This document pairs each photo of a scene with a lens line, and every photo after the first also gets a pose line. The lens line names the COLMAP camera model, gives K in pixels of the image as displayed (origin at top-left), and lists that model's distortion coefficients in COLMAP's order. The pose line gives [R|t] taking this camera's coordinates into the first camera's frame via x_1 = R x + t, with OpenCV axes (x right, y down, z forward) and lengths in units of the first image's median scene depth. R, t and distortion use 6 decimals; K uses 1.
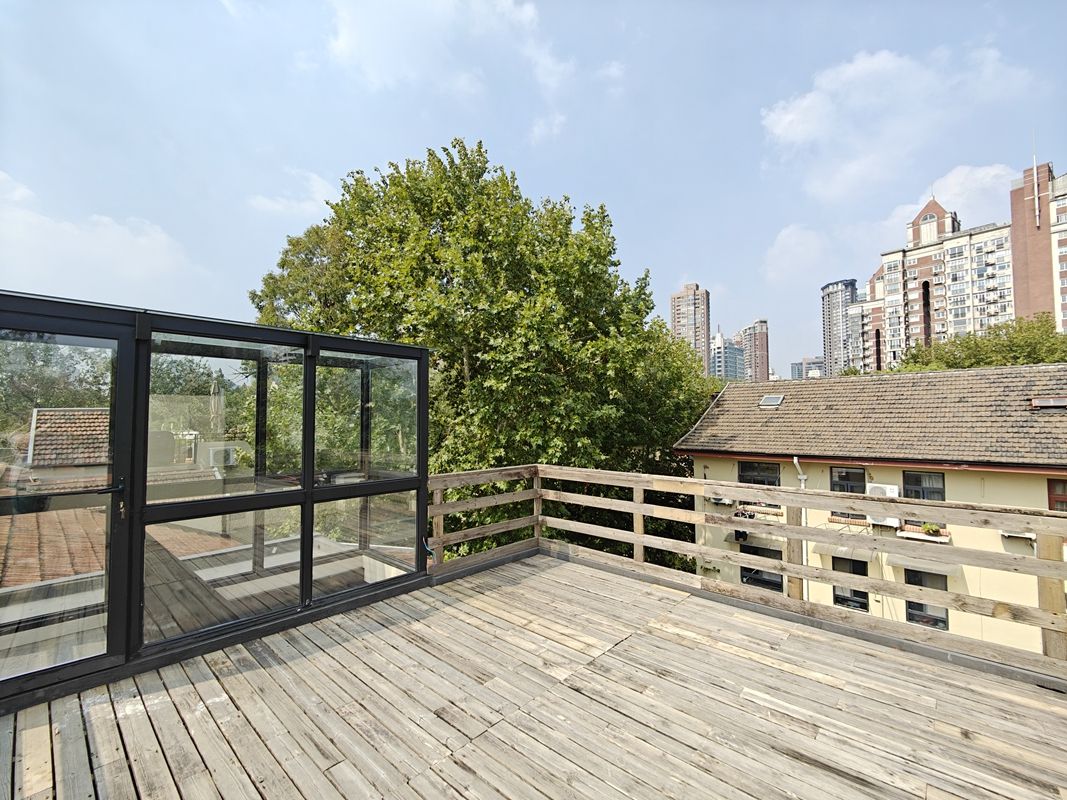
lens RADIAL K [[469.0, 0, 536.7], [0, 469.0, 398.1], [0, 0, 1]] dist [0.008087, -0.004416]
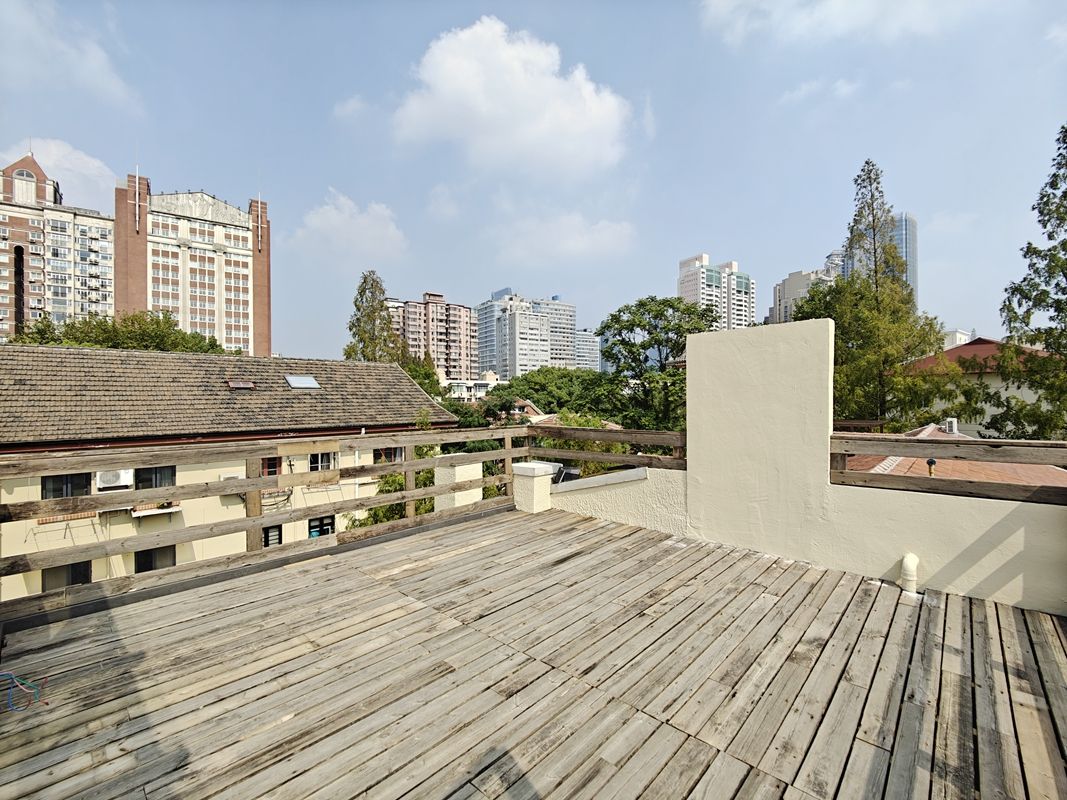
lens RADIAL K [[469.0, 0, 536.0], [0, 469.0, 401.2], [0, 0, 1]] dist [0.008087, -0.004416]
pose [[0.000028, 0.002038, 0.999998, -0.170909], [-0.035373, 0.999372, -0.002036, 0.024165], [-0.999374, -0.035373, 0.000100, 0.158405]]
